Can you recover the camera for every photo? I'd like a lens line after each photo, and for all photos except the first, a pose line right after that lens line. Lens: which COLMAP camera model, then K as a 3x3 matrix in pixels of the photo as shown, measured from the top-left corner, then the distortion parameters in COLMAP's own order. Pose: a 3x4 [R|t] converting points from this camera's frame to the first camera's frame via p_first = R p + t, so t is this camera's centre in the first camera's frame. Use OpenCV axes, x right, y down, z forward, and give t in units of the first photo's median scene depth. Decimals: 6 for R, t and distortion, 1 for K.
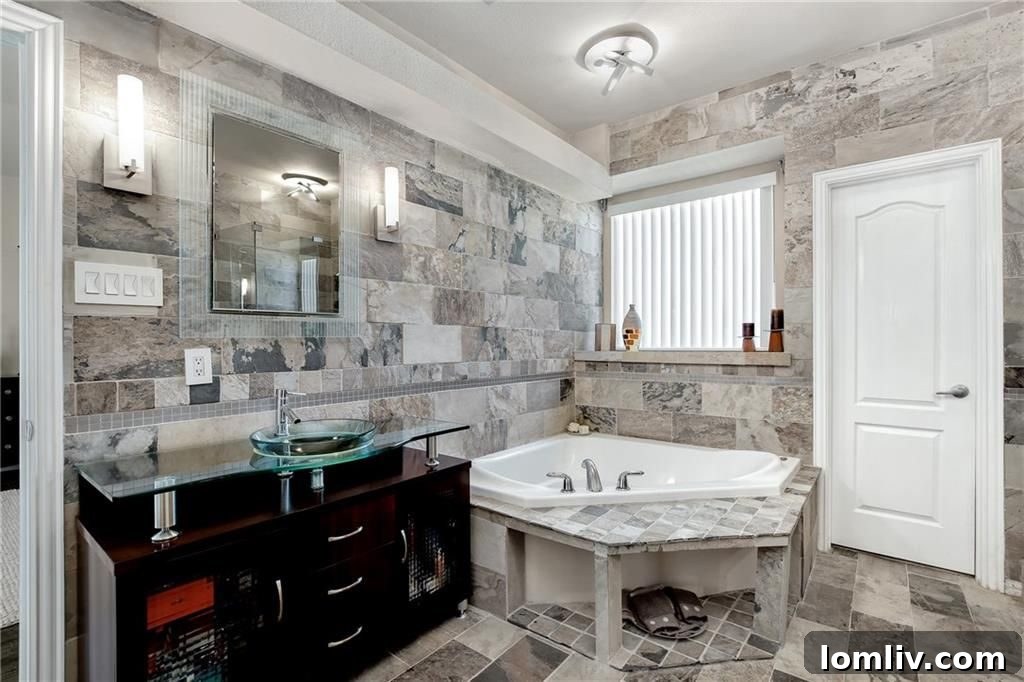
lens RADIAL K [[483.4, 0, 512.7], [0, 483.4, 341.0], [0, 0, 1]] dist [-0.020351, 0.002925]
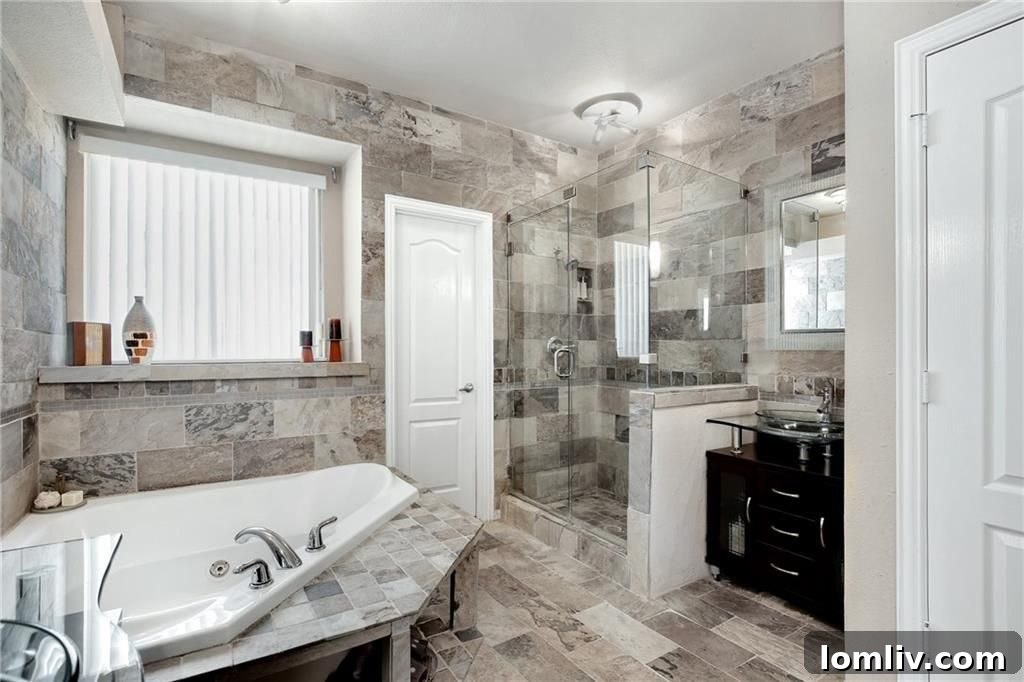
lens RADIAL K [[483.4, 0, 514.6], [0, 483.4, 357.7], [0, 0, 1]] dist [-0.020351, 0.002925]
pose [[0.305900, -0.011260, 0.951997, -0.286410], [-0.004819, 0.999899, 0.013375, -0.000781], [-0.952052, -0.008679, 0.305814, 0.357862]]
